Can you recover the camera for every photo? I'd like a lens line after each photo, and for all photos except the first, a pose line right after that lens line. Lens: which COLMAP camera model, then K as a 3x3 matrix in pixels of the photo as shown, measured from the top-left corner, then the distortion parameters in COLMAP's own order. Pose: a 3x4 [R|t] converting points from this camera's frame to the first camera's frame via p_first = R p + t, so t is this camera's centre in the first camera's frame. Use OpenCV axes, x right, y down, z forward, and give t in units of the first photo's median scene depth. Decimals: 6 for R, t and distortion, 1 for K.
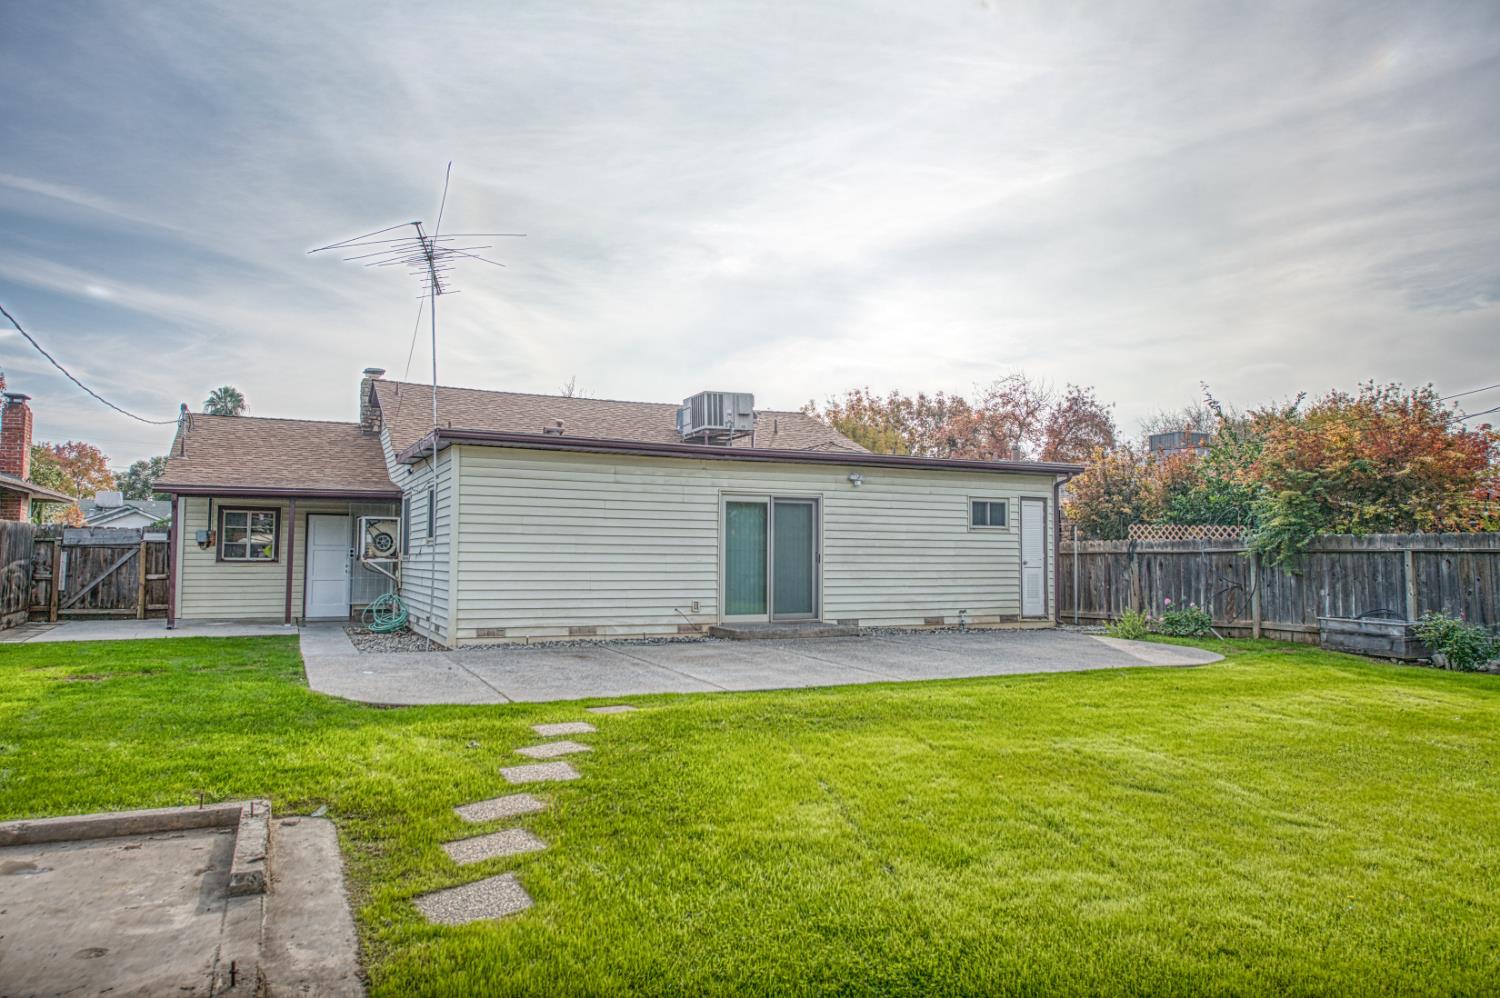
lens RADIAL K [[1046.6, 0, 741.1], [0, 1046.6, 470.1], [0, 0, 1]] dist [0.001282, 0.000764]
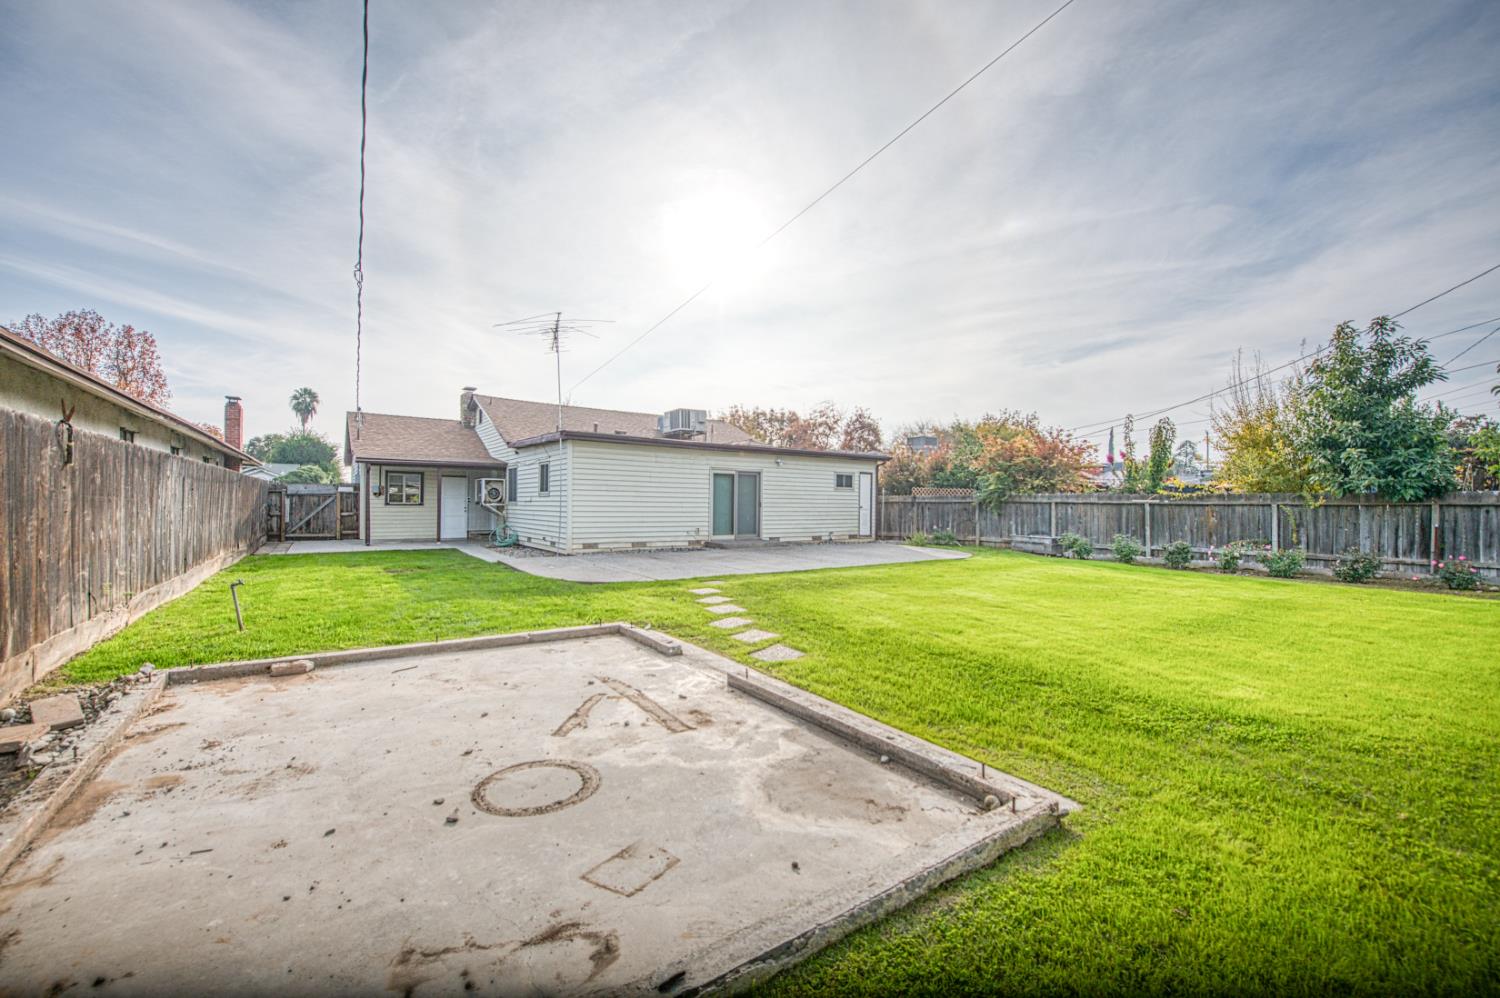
lens RADIAL K [[636.0, 0, 750.0], [0, 636.0, 499.0], [0, 0, 1]] dist [-0.003284, -0.000260]
pose [[0.983049, 0.005445, 0.183260, -0.138794], [-0.019884, 0.996829, 0.077044, -0.010653], [-0.182260, -0.079382, 0.980041, -0.086855]]
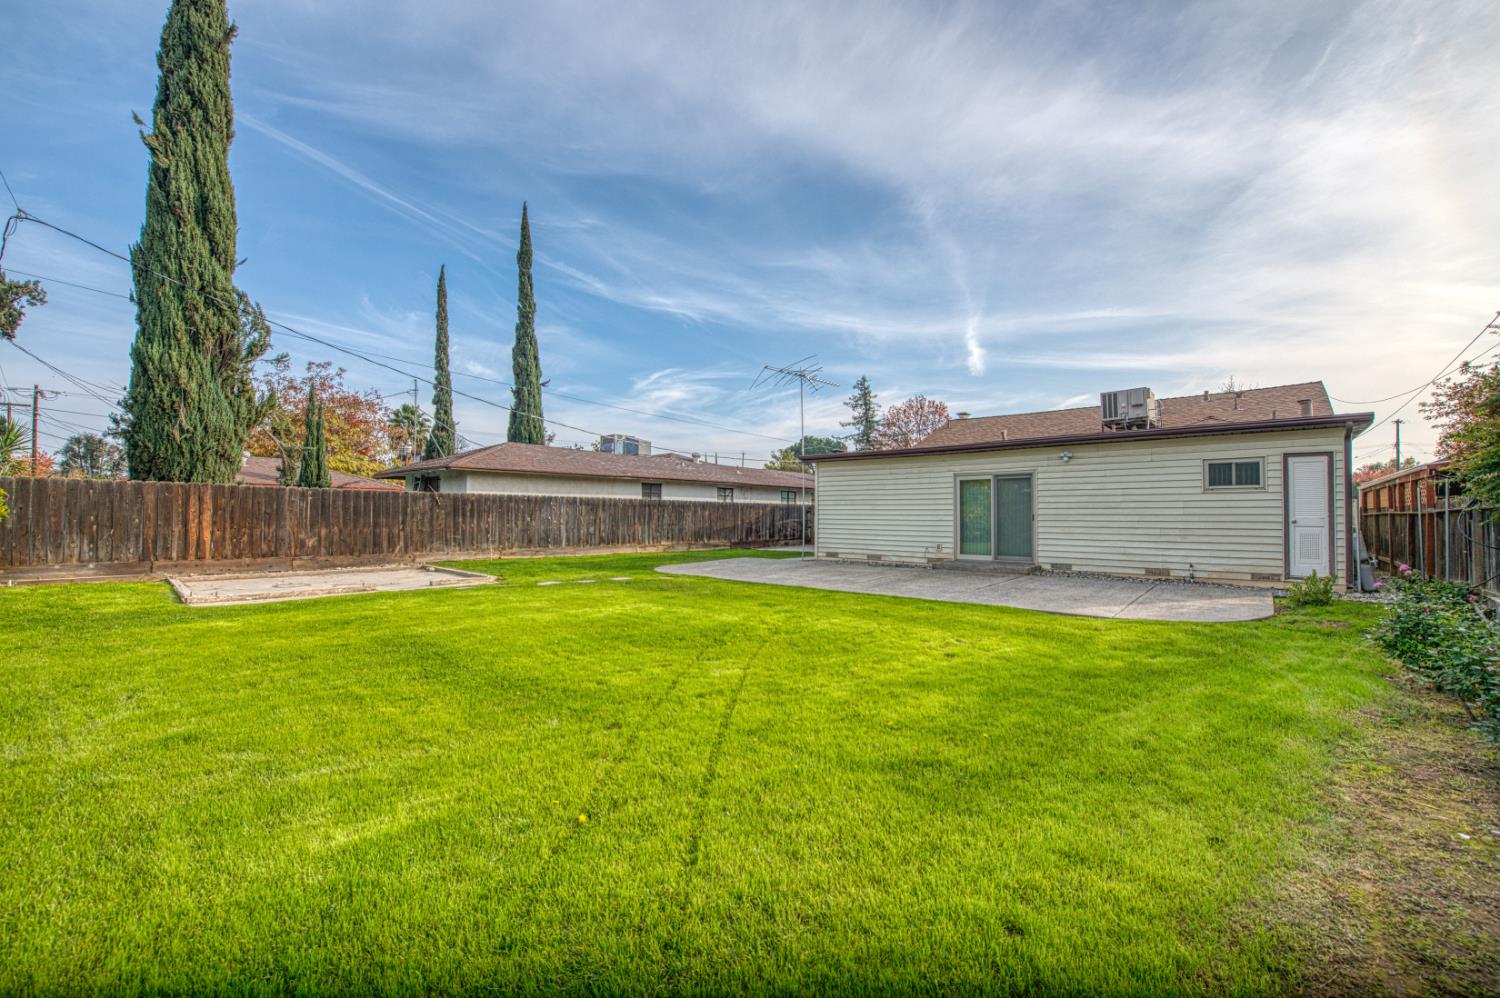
lens RADIAL K [[592.3, 0, 722.0], [0, 592.3, 500.0], [0, 0, 1]] dist [0.002244, 0.000058]
pose [[0.375037, -0.029728, -0.926533, 0.592947], [0.075367, 0.997155, -0.001487, 0.030458], [0.923941, -0.069272, 0.376210, 0.315877]]
